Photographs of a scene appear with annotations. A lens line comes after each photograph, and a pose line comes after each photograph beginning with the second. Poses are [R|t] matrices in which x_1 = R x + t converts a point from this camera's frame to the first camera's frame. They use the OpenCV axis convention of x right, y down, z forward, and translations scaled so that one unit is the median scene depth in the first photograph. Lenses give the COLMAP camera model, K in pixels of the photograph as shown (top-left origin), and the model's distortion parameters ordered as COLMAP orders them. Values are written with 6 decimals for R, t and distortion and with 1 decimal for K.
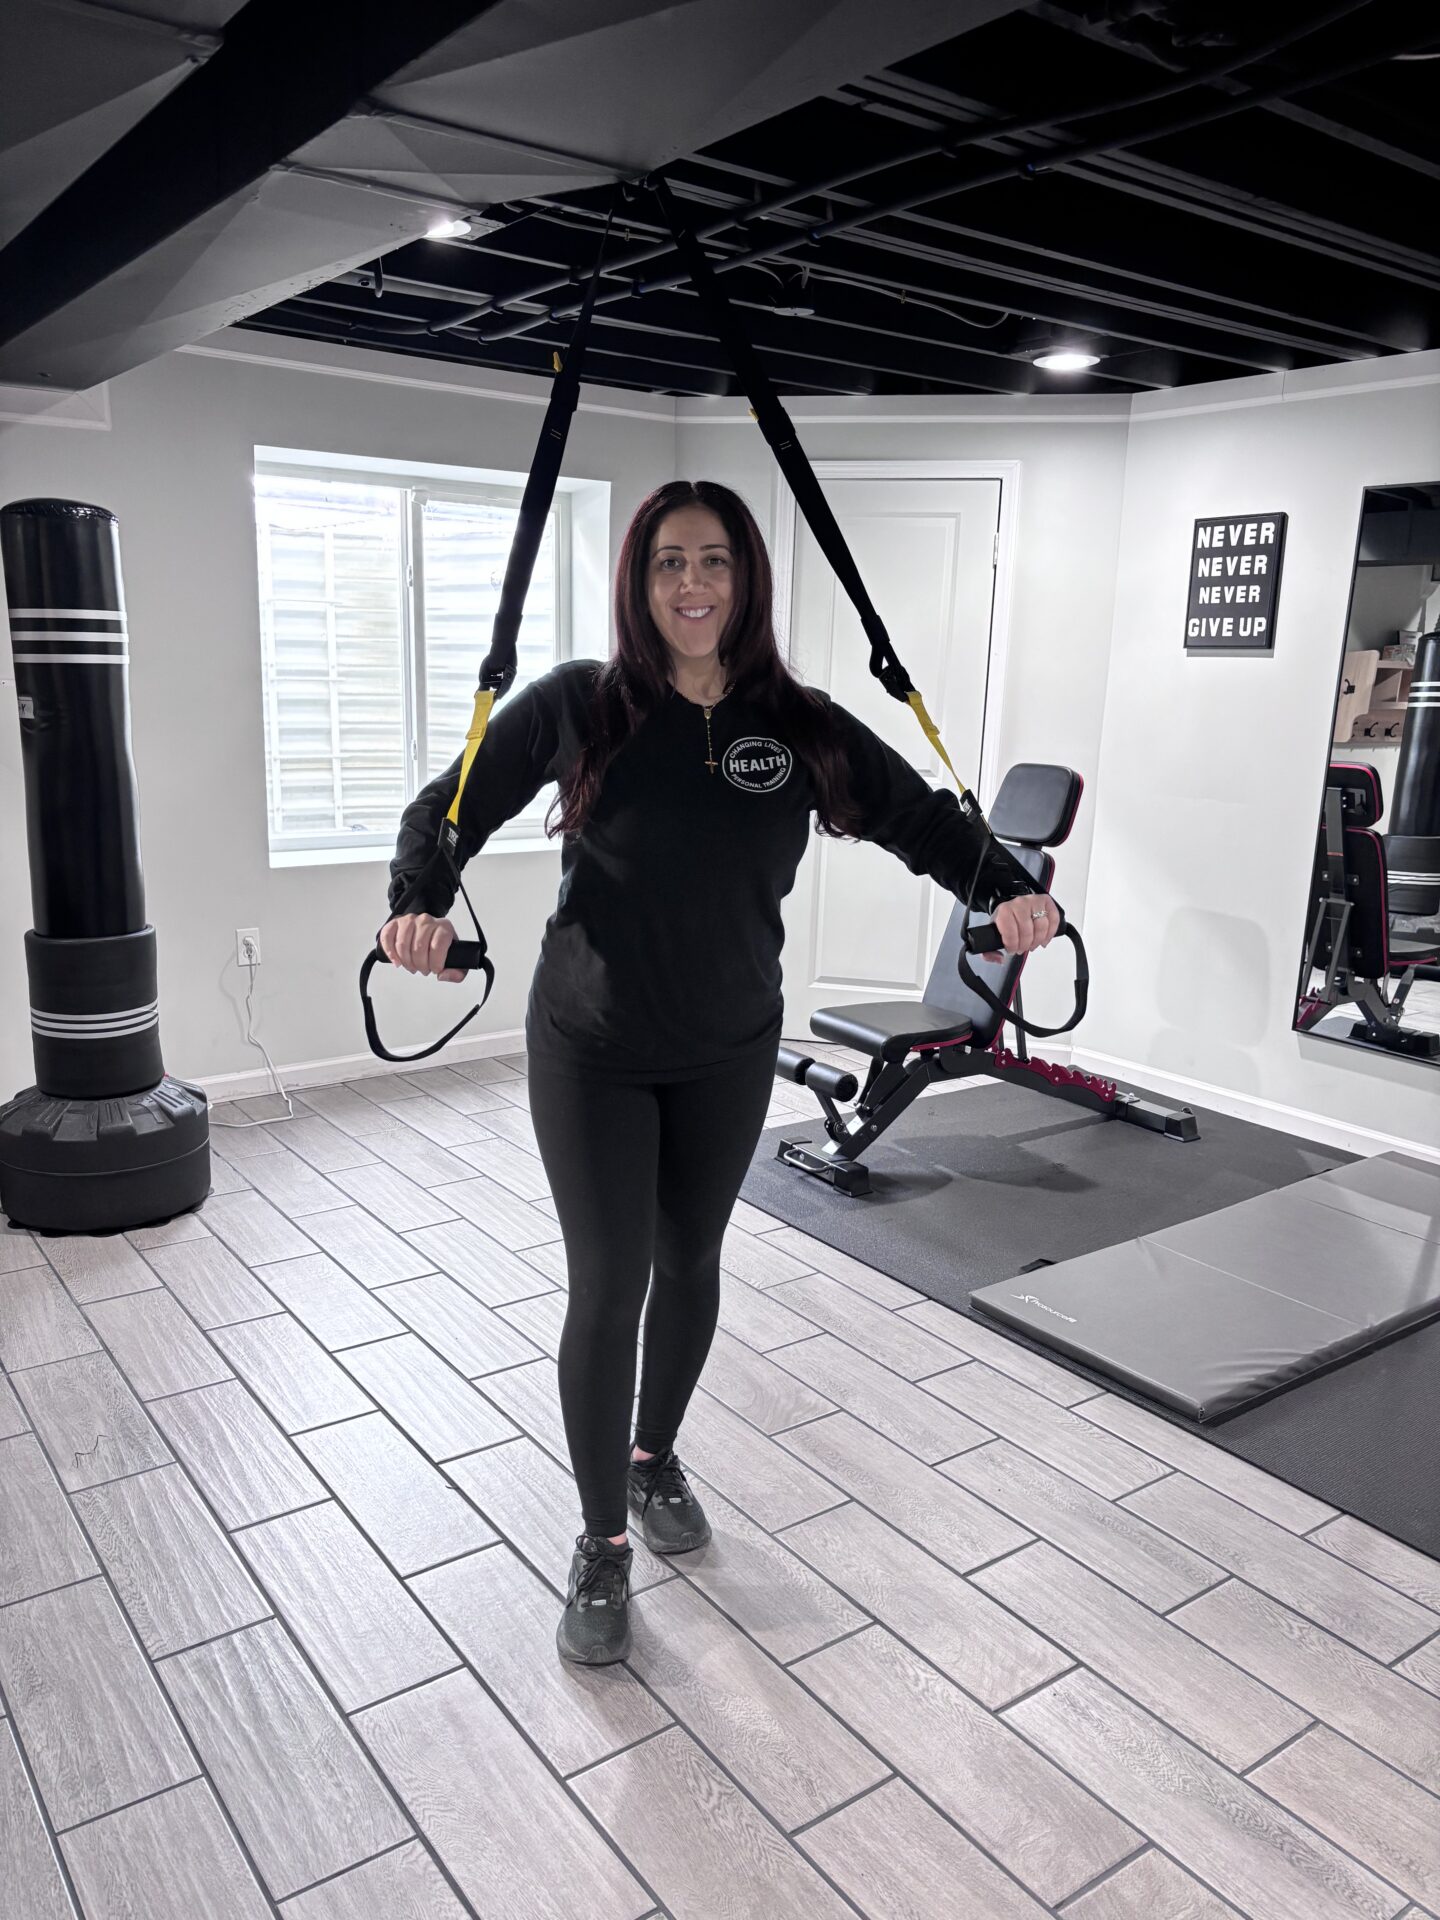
lens RADIAL K [[1452.0, 0, 719.5], [0, 1452.0, 964.9], [0, 0, 1]] dist [0.051106, -0.043946]
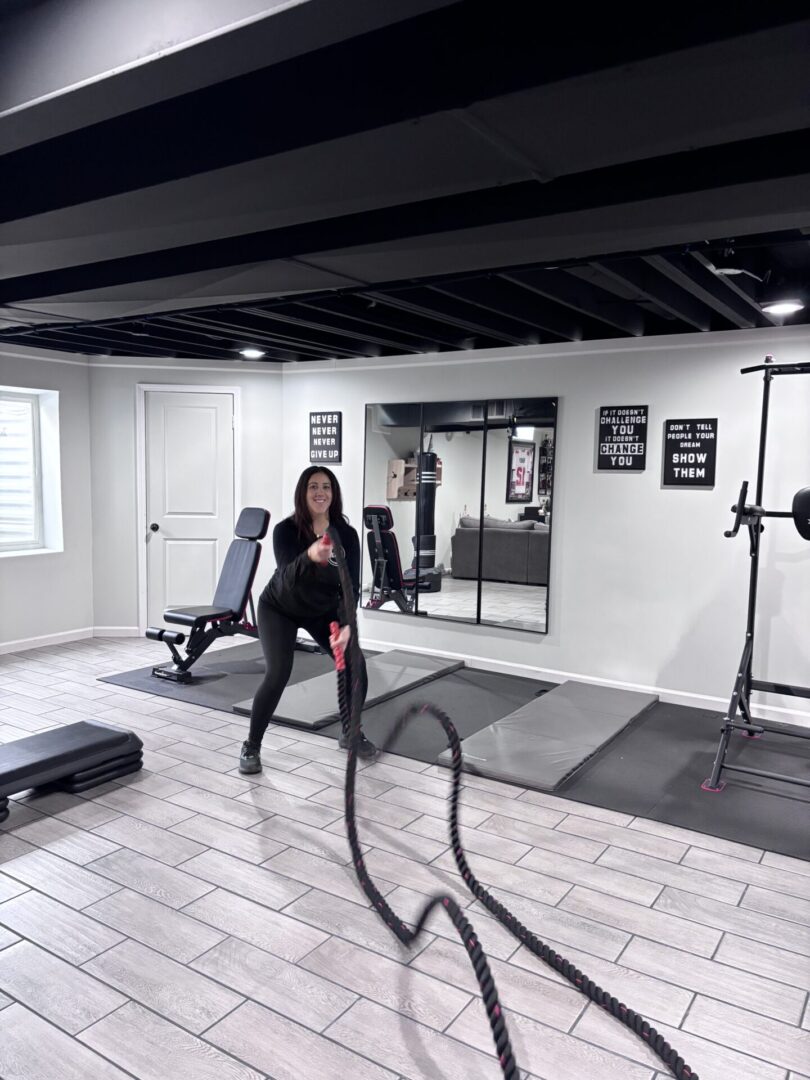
lens RADIAL K [[816.7, 0, 404.0], [0, 816.7, 542.0], [0, 0, 1]] dist [0.051106, -0.043946]
pose [[0.939394, -0.044191, 0.339978, -0.020795], [0.080376, 0.992408, -0.093091, 0.079300], [-0.333283, 0.114775, 0.935815, -0.435729]]
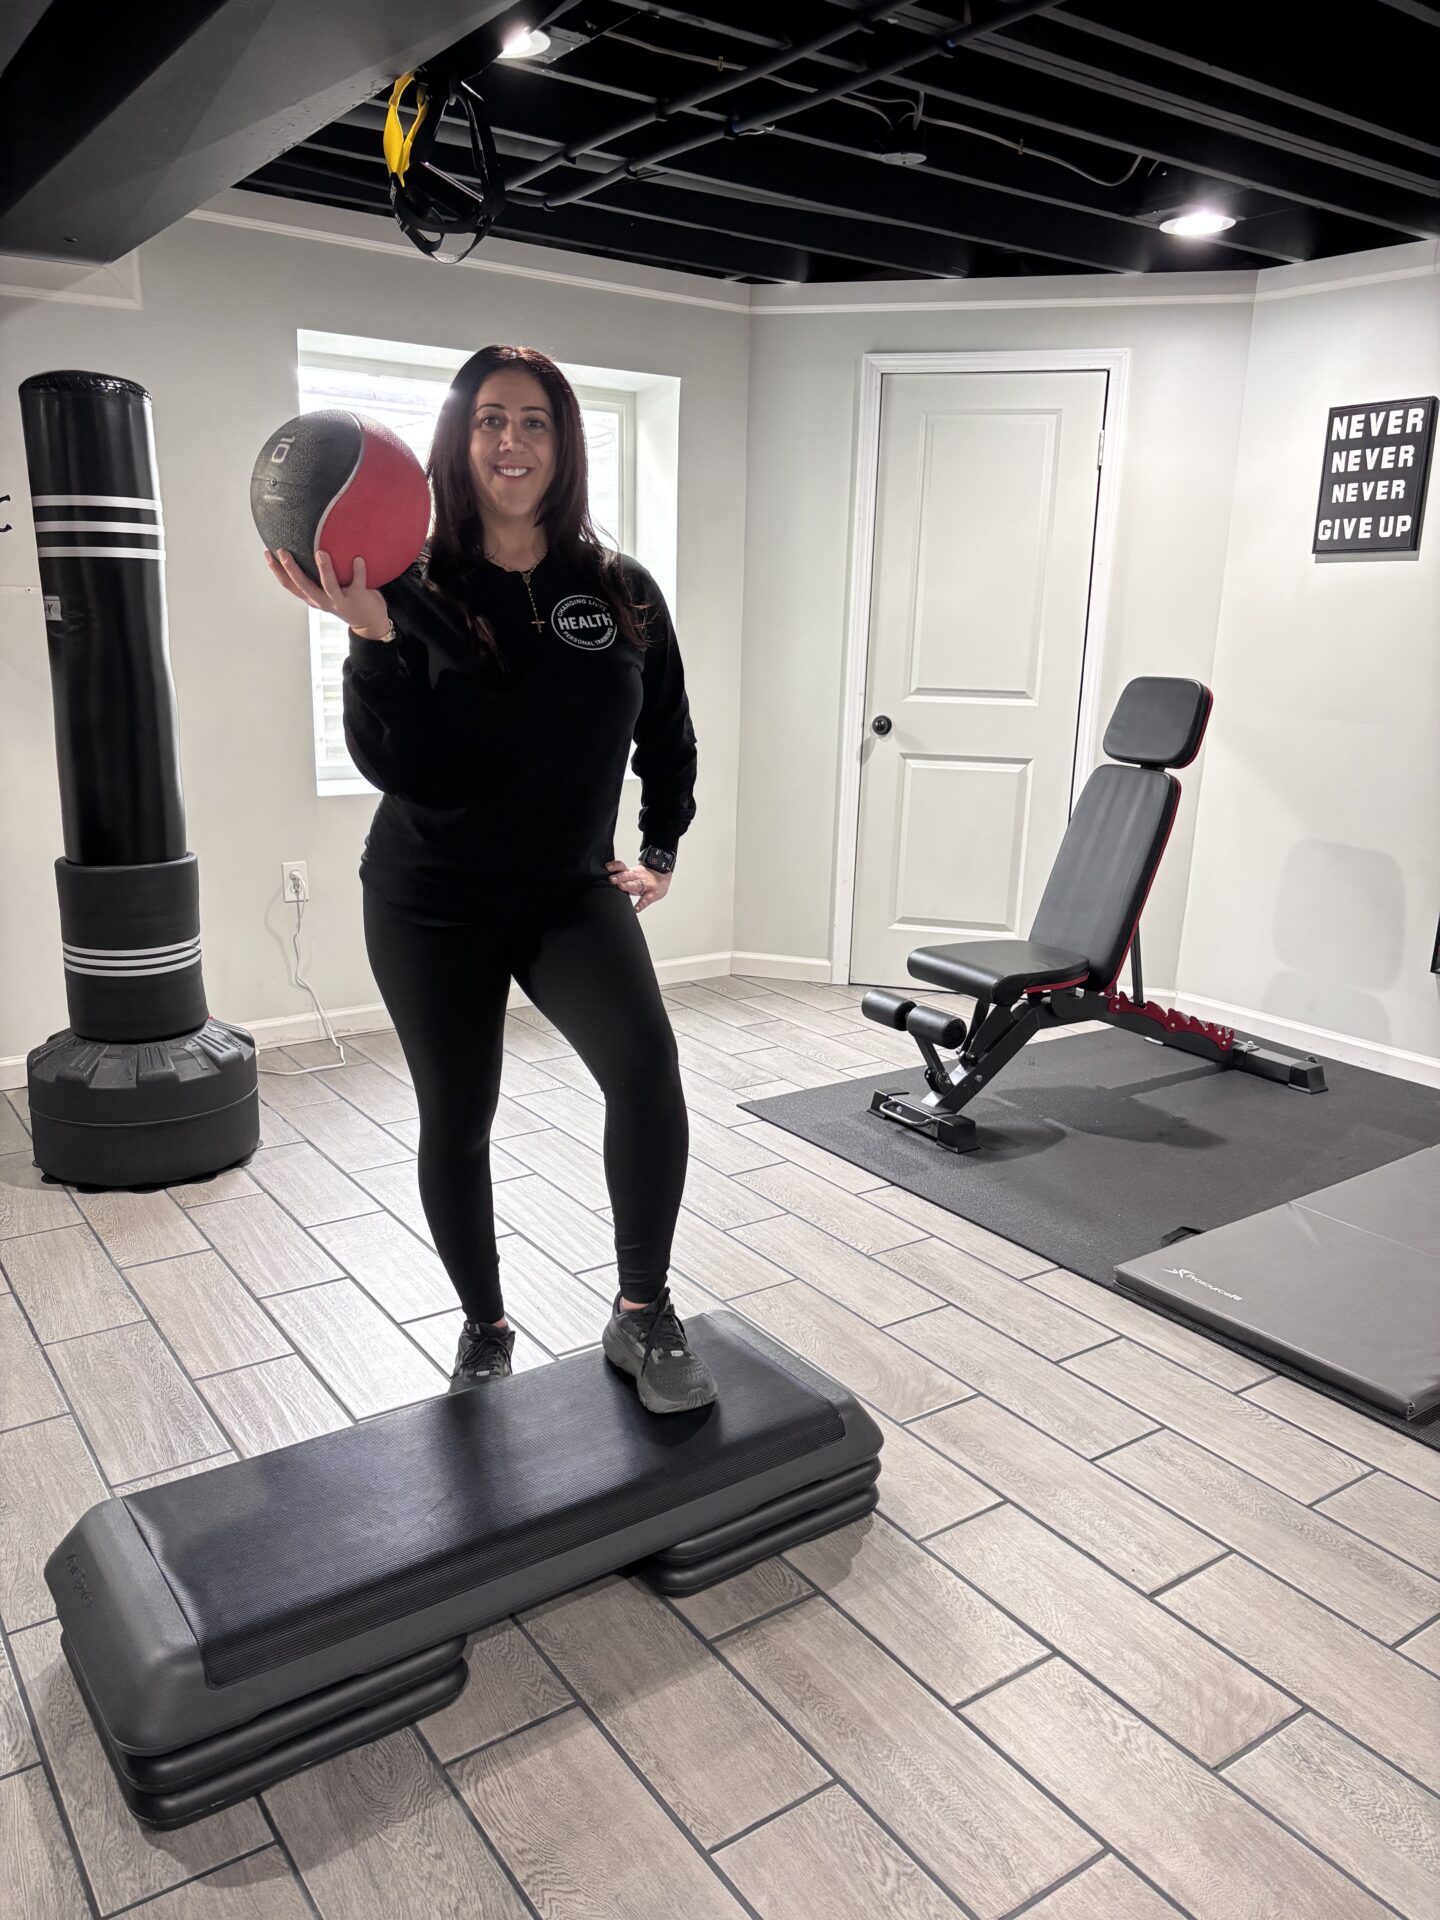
lens RADIAL K [[1452.0, 0, 720.7], [0, 1452.0, 963.2], [0, 0, 1]] dist [0.051106, -0.043946]
pose [[0.999812, 0.000713, -0.019364, -0.039415], [-0.000138, 0.999559, 0.029678, 0.013527], [0.019376, -0.029670, 0.999372, 0.088494]]
